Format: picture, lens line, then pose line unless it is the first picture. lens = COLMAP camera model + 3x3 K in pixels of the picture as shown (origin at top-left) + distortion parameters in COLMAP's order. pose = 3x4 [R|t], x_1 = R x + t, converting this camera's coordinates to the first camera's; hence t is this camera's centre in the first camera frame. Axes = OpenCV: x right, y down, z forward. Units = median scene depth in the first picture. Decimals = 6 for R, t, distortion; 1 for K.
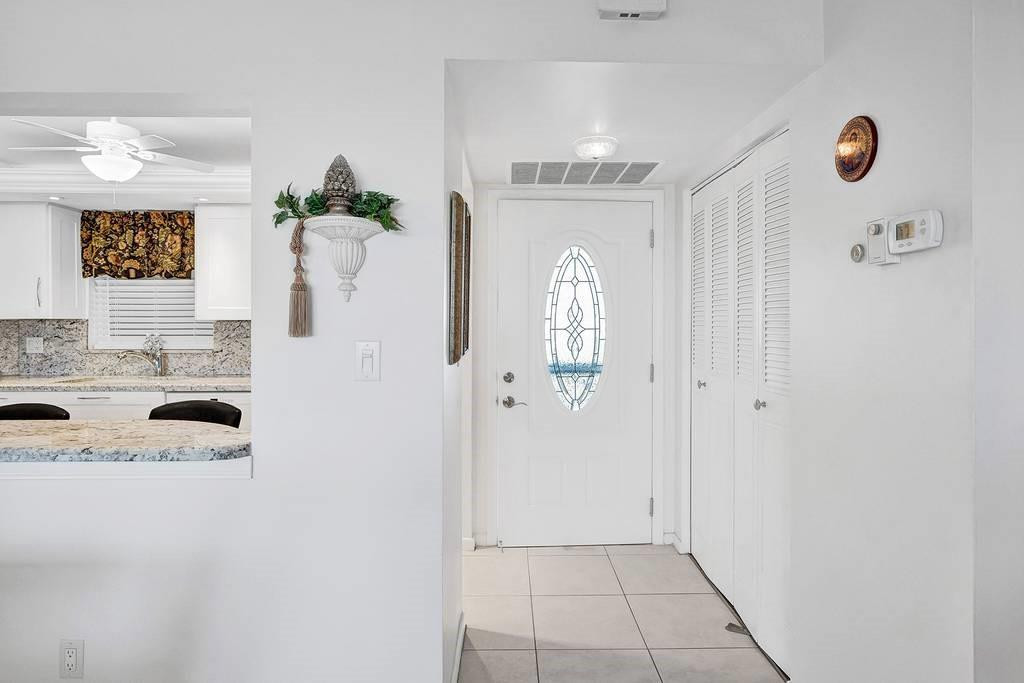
lens RADIAL K [[583.5, 0, 519.2], [0, 583.5, 321.4], [0, 0, 1]] dist [0.002133, 0.001300]
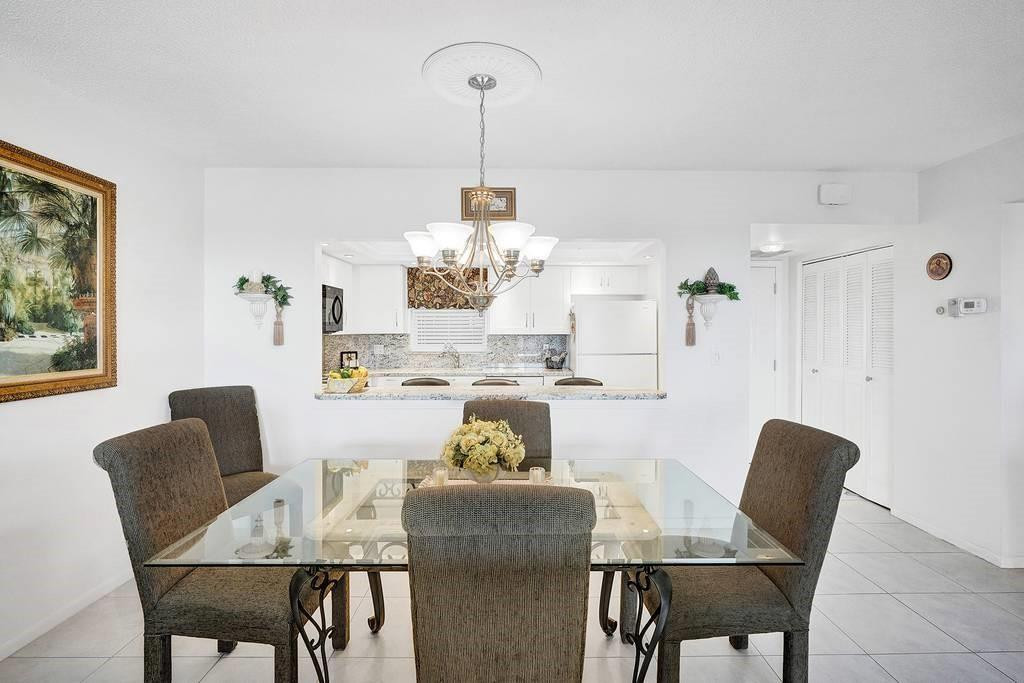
lens RADIAL K [[494.7, 0, 512.1], [0, 494.7, 334.1], [0, 0, 1]] dist [0.000189, 0.000103]
pose [[0.999982, -0.000670, -0.005944, -0.446221], [0.000736, 0.999939, 0.011056, -0.018006], [0.005936, -0.011061, 0.999921, -0.395654]]
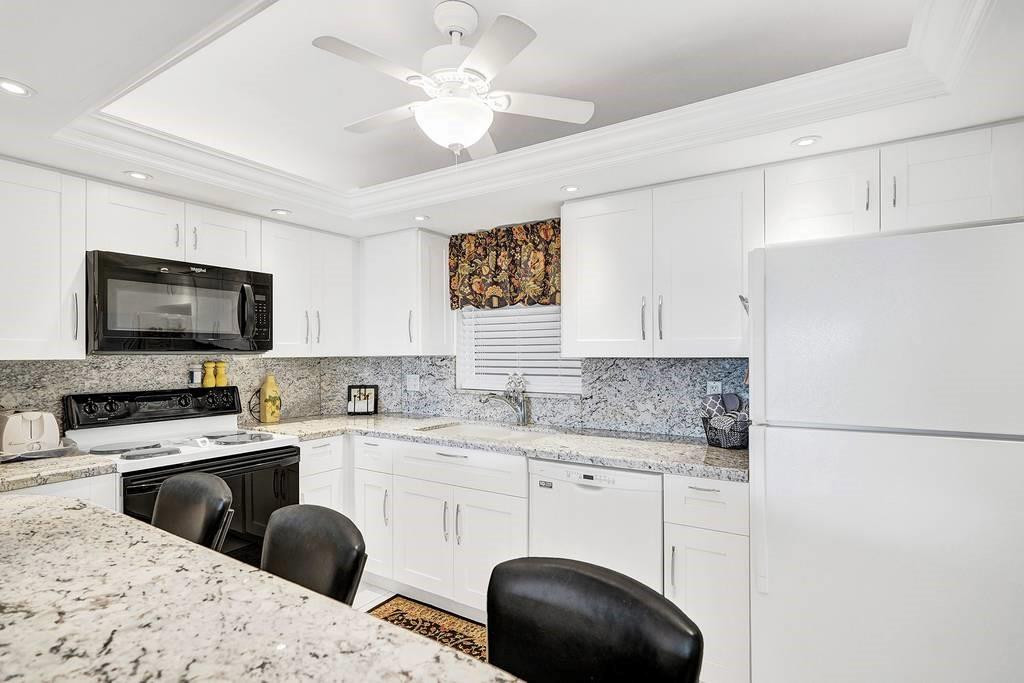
lens RADIAL K [[517.1, 0, 507.6], [0, 517.1, 349.9], [0, 0, 1]] dist [0.000939, 0.000227]
pose [[0.828985, -0.006532, -0.559232, -0.225066], [0.003011, 0.999969, -0.007217, -0.006629], [0.559262, 0.004299, 0.828980, 0.383979]]
